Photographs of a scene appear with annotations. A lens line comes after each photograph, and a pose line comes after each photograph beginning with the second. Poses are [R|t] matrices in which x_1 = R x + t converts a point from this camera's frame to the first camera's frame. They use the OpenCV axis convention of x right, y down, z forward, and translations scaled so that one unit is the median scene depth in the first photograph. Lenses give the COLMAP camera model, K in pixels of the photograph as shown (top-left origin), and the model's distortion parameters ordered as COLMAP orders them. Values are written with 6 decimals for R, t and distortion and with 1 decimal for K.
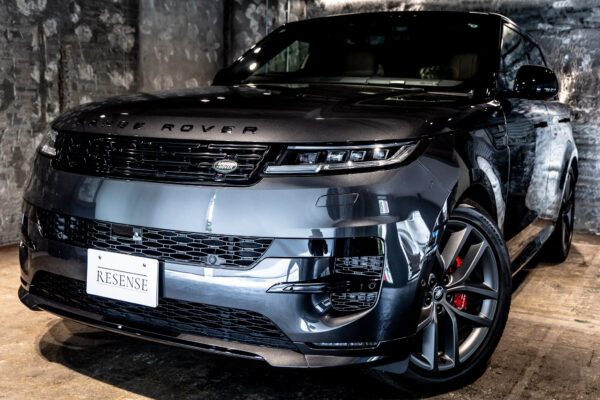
lens RADIAL K [[682.2, 0, 300.0], [0, 682.2, 200.0], [0, 0, 1]] dist [0.008579, -0.008320]
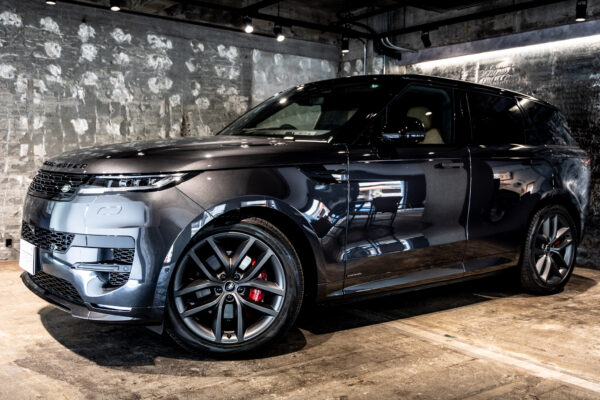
lens RADIAL K [[605.7, 0, 300.0], [0, 605.7, 200.0], [0, 0, 1]] dist [0.001736, 0.003260]
pose [[0.912403, 0.019744, -0.408816, 0.759728], [-0.046990, 0.997284, -0.056709, 0.025086], [0.406586, 0.070952, 0.910853, -0.051106]]
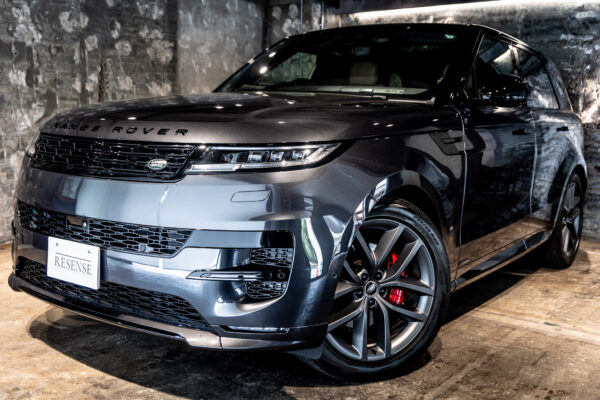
lens RADIAL K [[656.9, 0, 300.0], [0, 656.9, 200.0], [0, 0, 1]] dist [0.004955, -0.014508]
pose [[0.992731, 0.017954, -0.119005, 0.196471], [-0.019259, 0.999766, -0.009825, 0.011436], [0.118800, 0.012046, 0.992845, -0.027383]]
